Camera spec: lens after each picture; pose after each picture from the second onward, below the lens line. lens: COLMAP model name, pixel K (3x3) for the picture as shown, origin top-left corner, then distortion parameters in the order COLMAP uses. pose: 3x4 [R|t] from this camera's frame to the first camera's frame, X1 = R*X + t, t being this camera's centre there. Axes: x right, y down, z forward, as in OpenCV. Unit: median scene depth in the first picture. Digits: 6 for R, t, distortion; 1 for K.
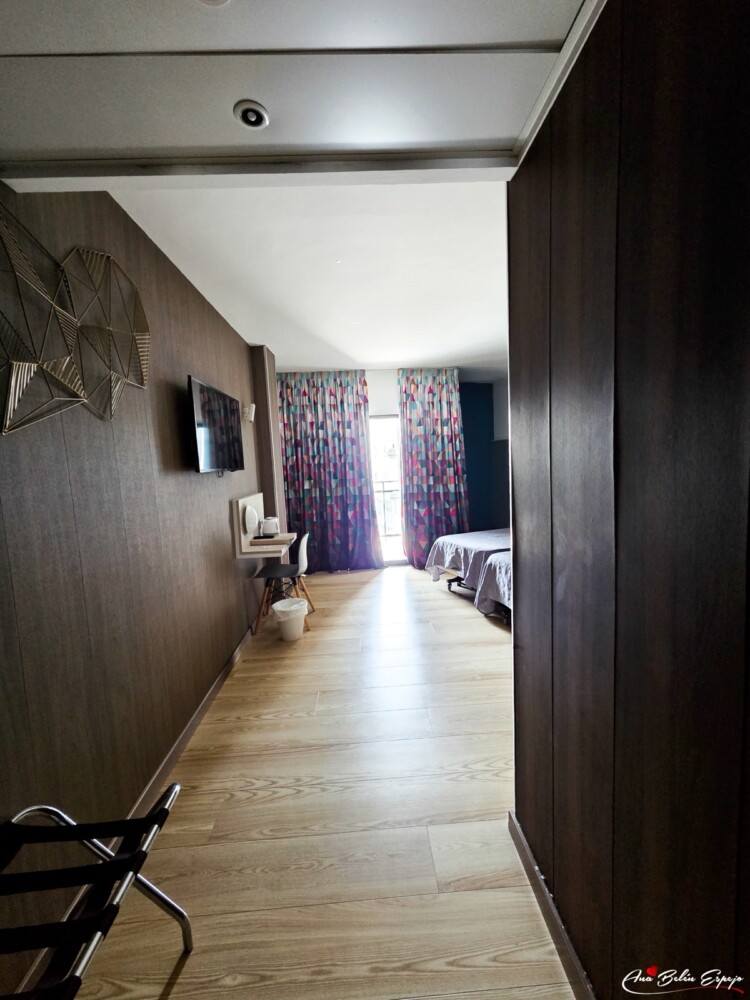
lens RADIAL K [[408.6, 0, 374.5], [0, 408.6, 502.0], [0, 0, 1]] dist [0.002337, -0.001411]
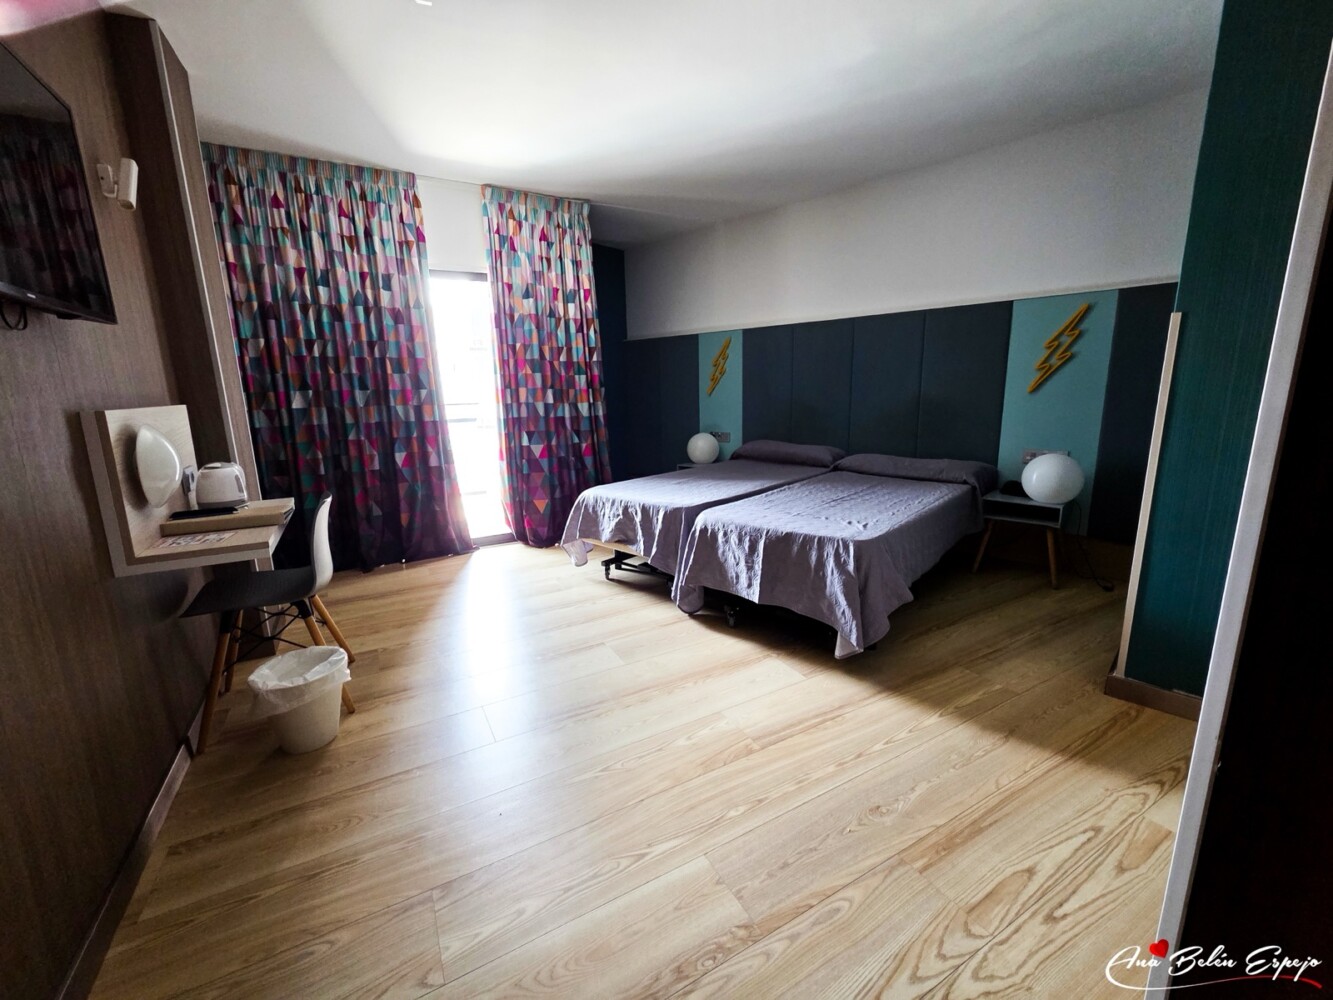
lens RADIAL K [[544.7, 0, 666.9], [0, 544.7, 494.6], [0, 0, 1]] dist [0.002337, -0.001411]
pose [[0.893617, -0.059964, 0.444807, -0.069208], [0.020959, 0.995529, 0.092100, 0.020107], [-0.448342, -0.072980, 0.890878, 0.220461]]
